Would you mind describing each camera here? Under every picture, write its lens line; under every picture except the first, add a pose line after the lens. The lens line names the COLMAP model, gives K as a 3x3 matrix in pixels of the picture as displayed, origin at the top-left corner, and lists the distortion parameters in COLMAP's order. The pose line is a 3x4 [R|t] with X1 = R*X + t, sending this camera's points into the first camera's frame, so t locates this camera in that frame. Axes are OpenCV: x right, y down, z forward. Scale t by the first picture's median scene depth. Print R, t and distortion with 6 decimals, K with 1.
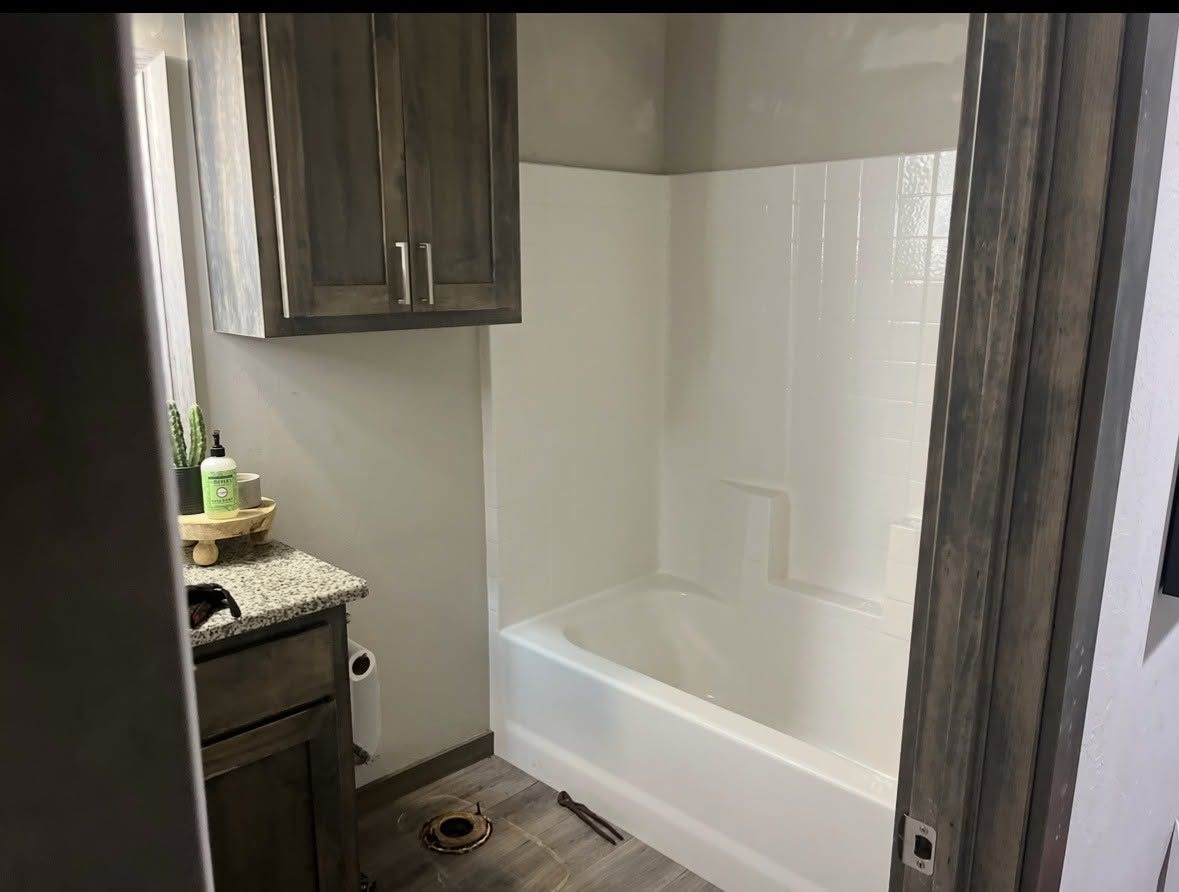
lens RADIAL K [[914.5, 0, 595.6], [0, 914.5, 464.8], [0, 0, 1]] dist [0.038588, -0.056021]
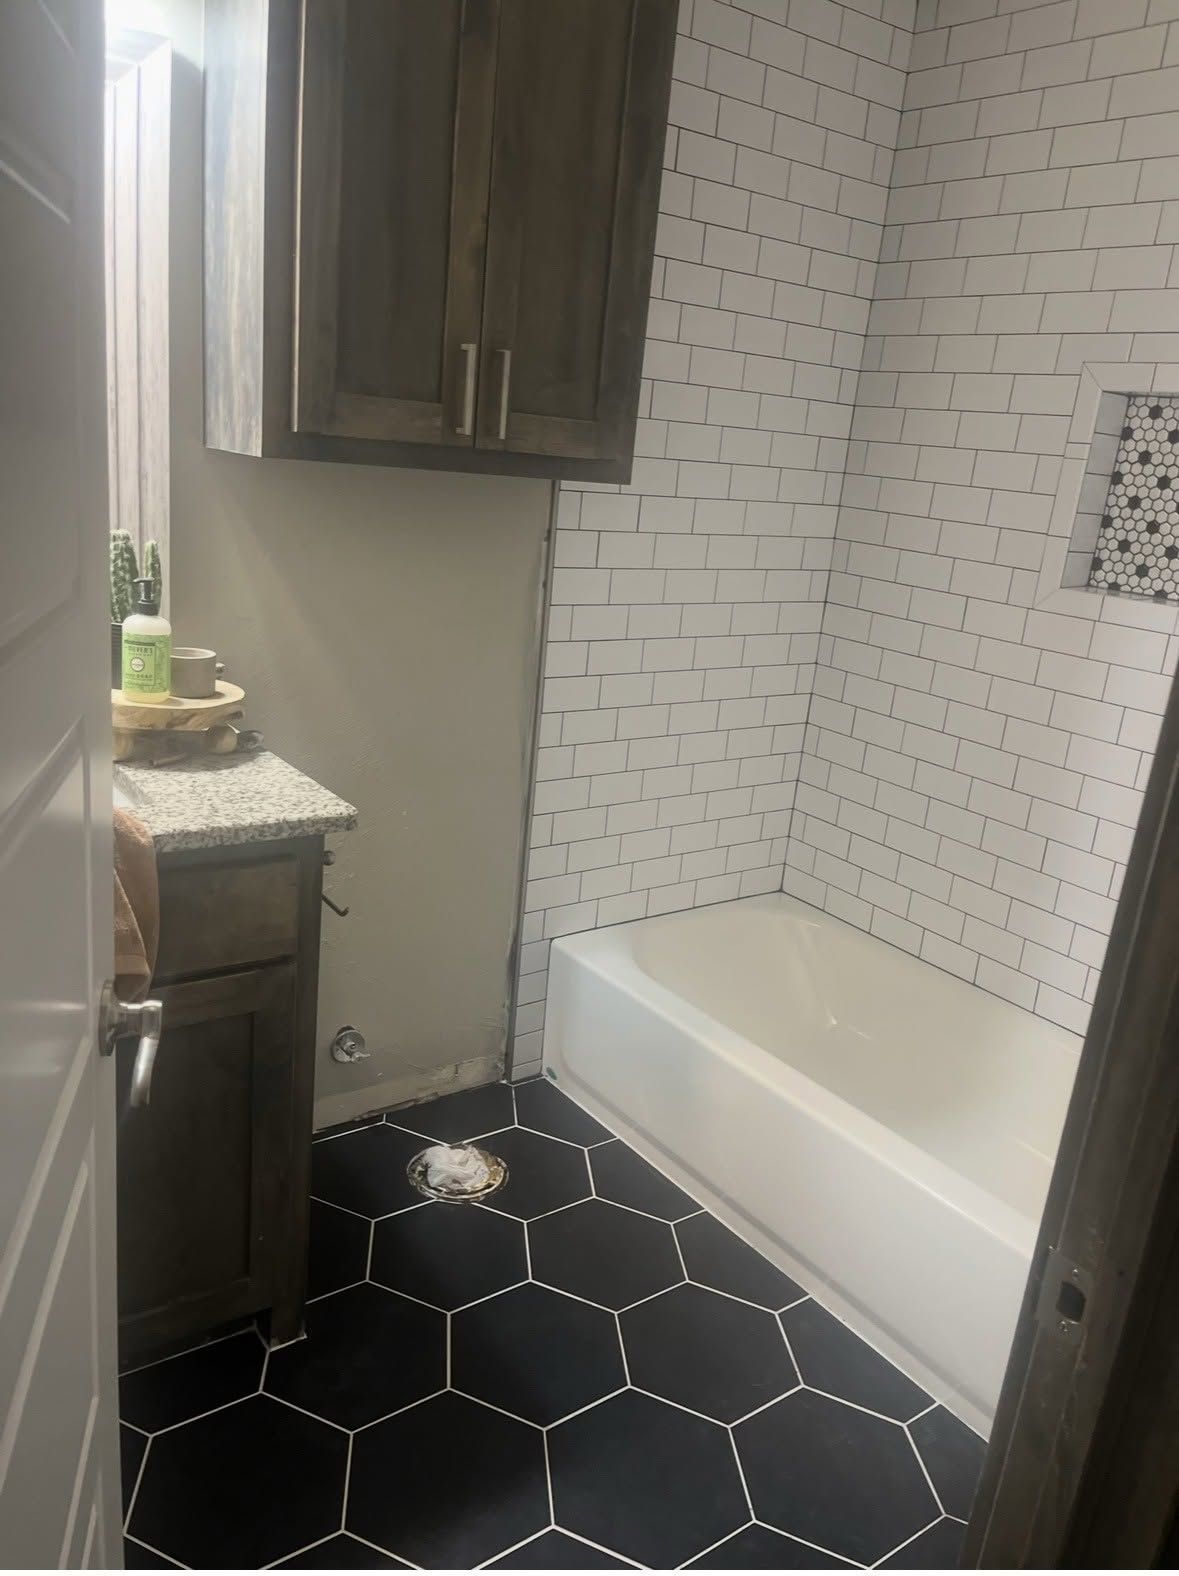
lens RADIAL K [[1221.4, 0, 591.1], [0, 1221.4, 801.4], [0, 0, 1]] dist [0.049389, -0.075722]
pose [[0.983086, 0.134022, -0.124823, 0.052176], [-0.126037, 0.989564, 0.069841, 0.031125], [0.132881, -0.052927, 0.989718, 0.074876]]
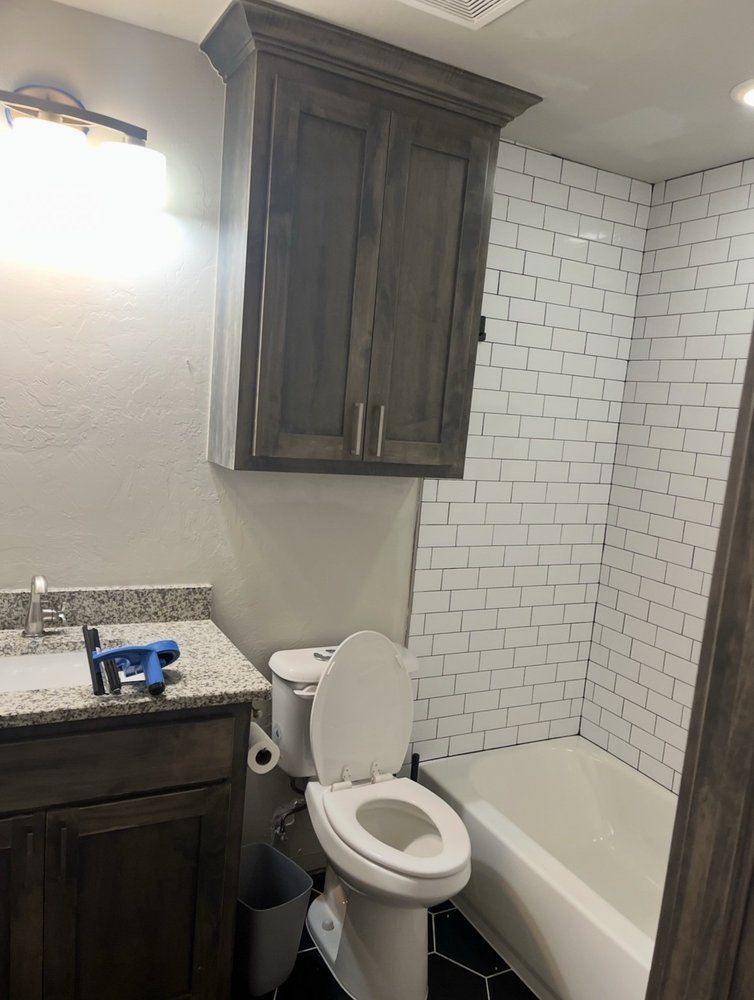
lens RADIAL K [[775.7, 0, 372.6], [0, 775.7, 507.7], [0, 0, 1]] dist [0.038588, -0.056021]
pose [[0.948500, 0.121822, -0.292417, 0.133171], [-0.150984, 0.985356, -0.079234, -0.036843], [0.278482, 0.119304, 0.953003, 0.075036]]
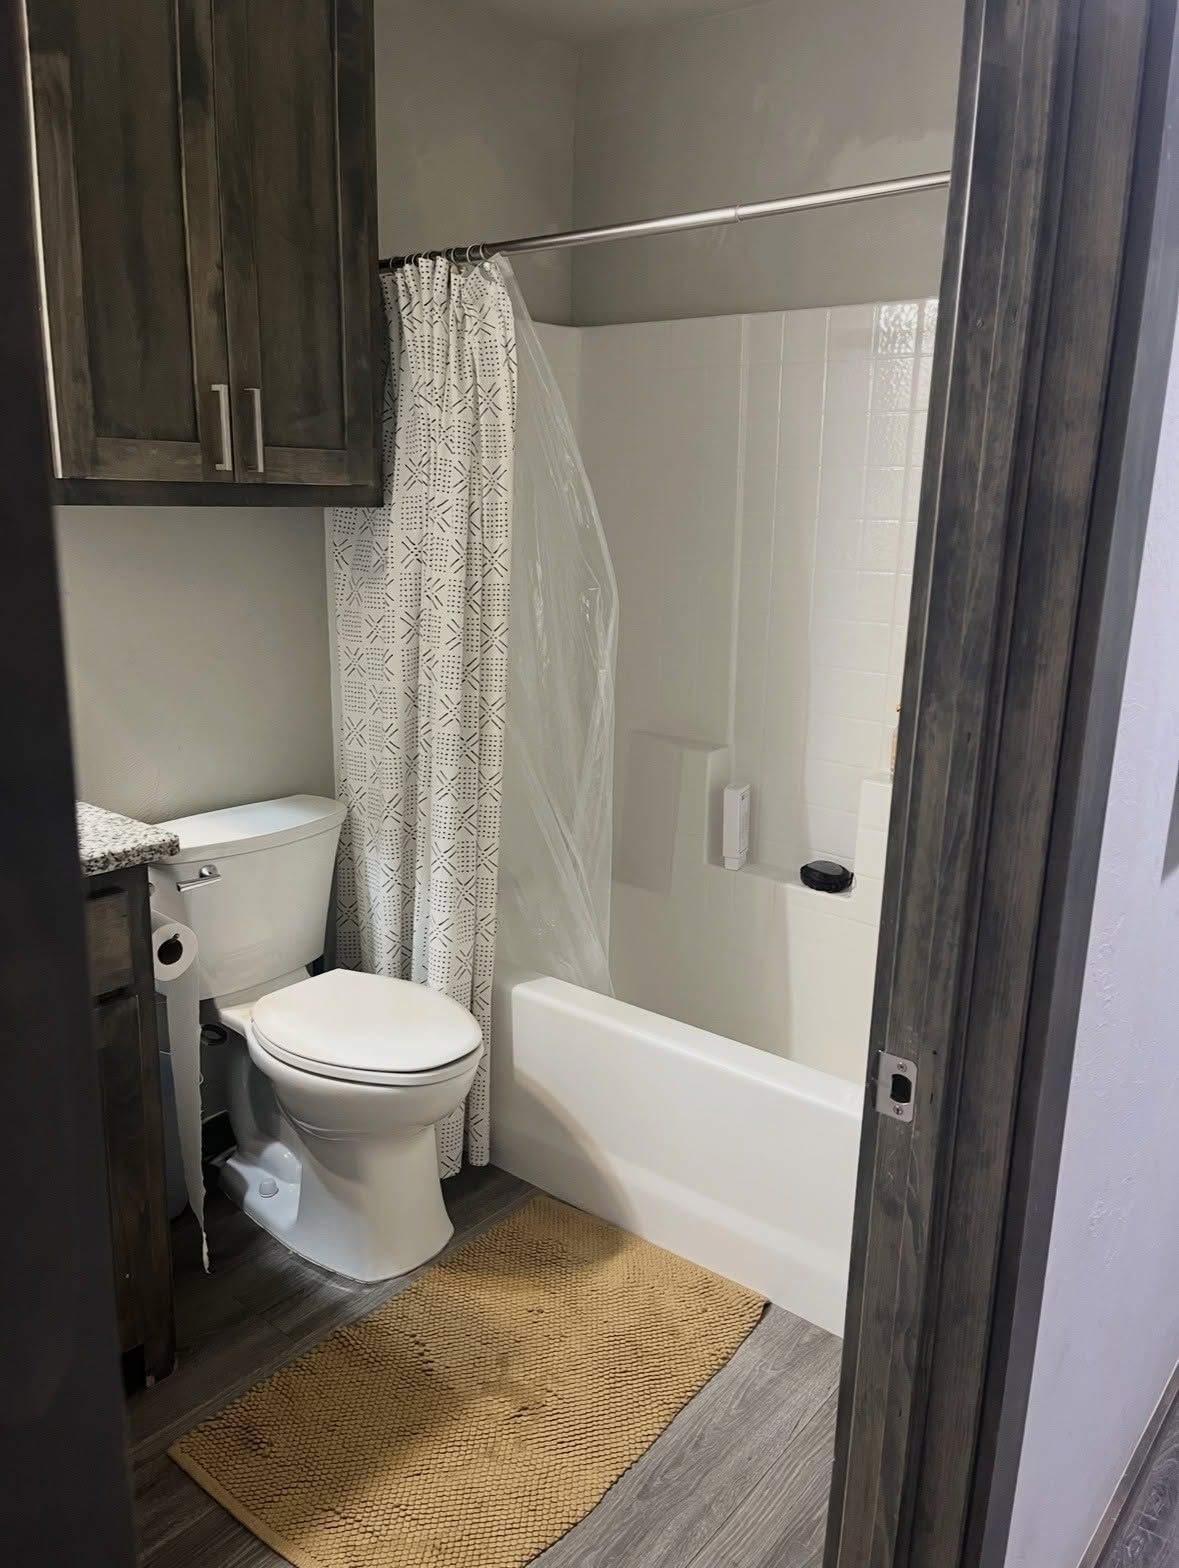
lens RADIAL K [[1216.3, 0, 615.8], [0, 1216.3, 788.8], [0, 0, 1]] dist [0.038588, -0.056021]
pose [[0.993638, -0.003508, 0.112563, -0.008270], [0.000749, 0.999699, 0.024541, 0.067325], [-0.112616, -0.024301, 0.993341, -0.020230]]
